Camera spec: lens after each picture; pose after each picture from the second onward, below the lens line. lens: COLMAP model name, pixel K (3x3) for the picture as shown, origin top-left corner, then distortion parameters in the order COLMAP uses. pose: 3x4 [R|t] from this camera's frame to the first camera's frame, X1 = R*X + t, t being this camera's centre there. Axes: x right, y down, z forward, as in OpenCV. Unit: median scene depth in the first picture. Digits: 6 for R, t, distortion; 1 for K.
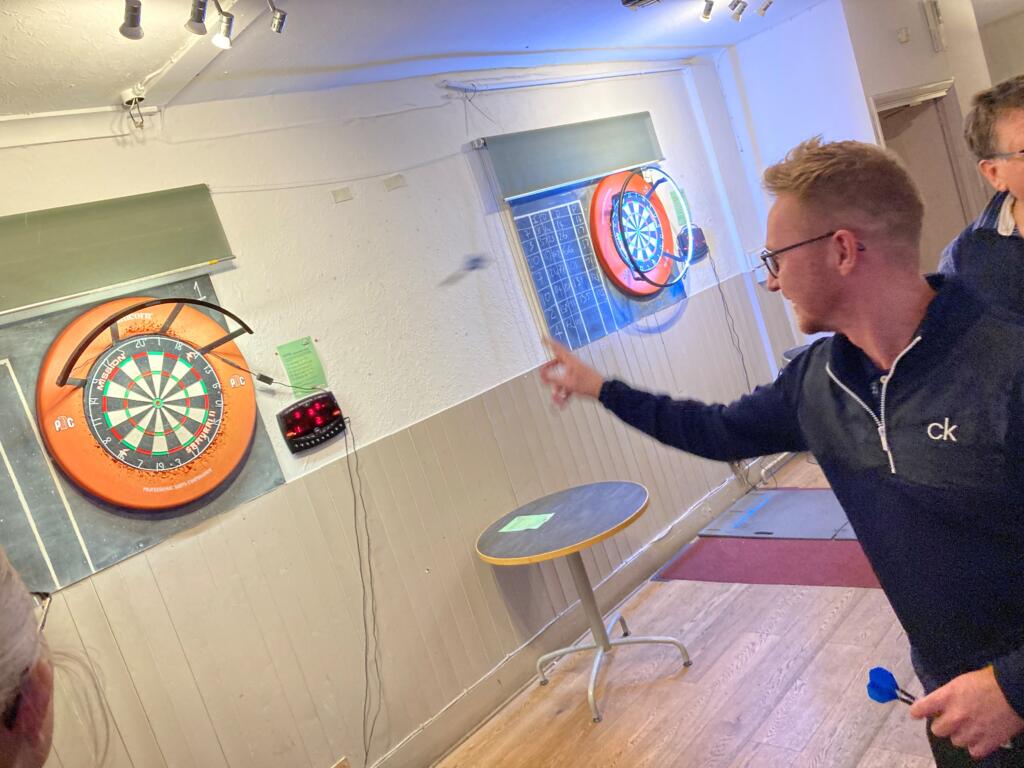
lens RADIAL K [[863.3, 0, 503.1], [0, 863.3, 390.9], [0, 0, 1]] dist [0.037399, -0.028172]
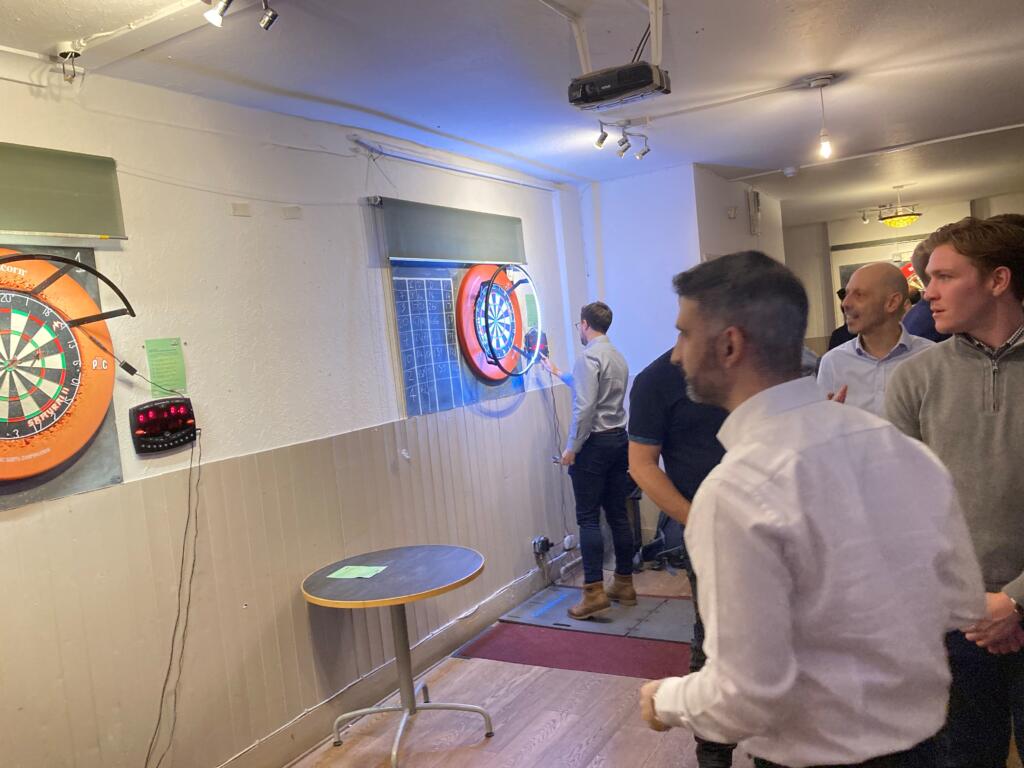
lens RADIAL K [[863.3, 0, 503.3], [0, 863.3, 387.9], [0, 0, 1]] dist [0.037399, -0.028172]
pose [[0.948488, 0.203454, 0.242850, -0.094959], [-0.170551, 0.973896, -0.149793, 0.066432], [-0.266987, 0.100658, 0.958429, -0.012636]]
